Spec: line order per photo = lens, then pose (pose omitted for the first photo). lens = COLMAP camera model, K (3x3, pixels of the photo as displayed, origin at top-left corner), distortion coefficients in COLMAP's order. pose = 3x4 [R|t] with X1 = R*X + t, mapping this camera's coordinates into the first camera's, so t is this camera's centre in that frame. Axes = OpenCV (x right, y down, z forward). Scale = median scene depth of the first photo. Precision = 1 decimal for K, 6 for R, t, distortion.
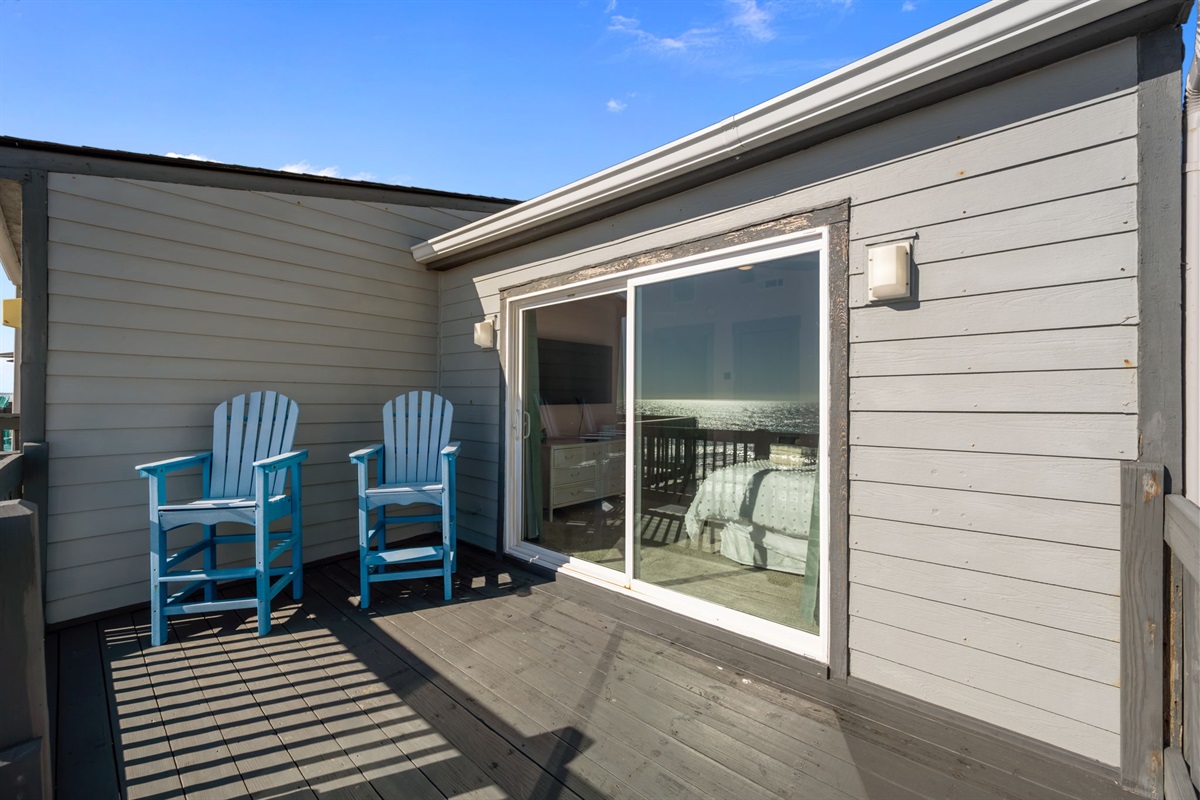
lens RADIAL K [[479.6, 0, 600.0], [0, 479.6, 400.0], [0, 0, 1]] dist [0.001311, 0.000222]
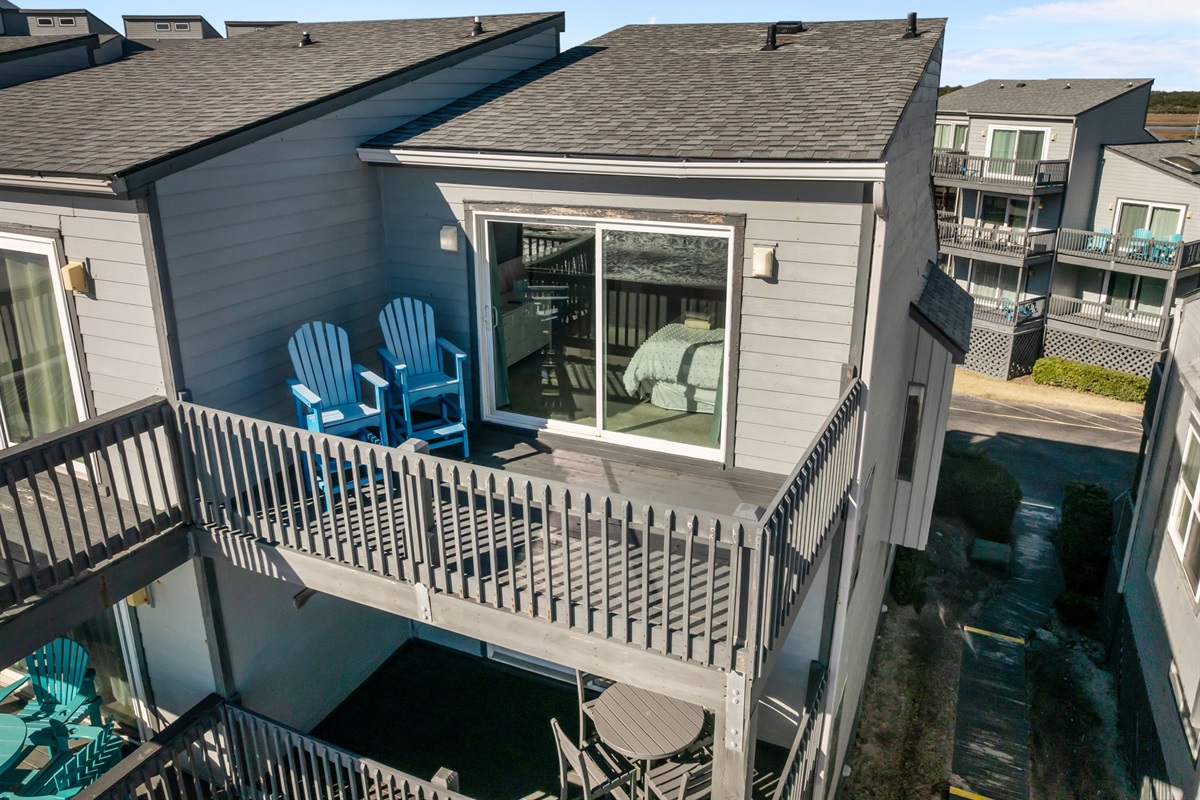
lens RADIAL K [[840.4, 0, 599.6], [0, 840.4, 361.0], [0, 0, 1]] dist [-0.035798, 0.004433]
pose [[0.954266, -0.100975, 0.281392, -0.645303], [0.008934, 0.950446, 0.310760, -0.627998], [-0.298826, -0.294034, 0.907880, -1.267639]]
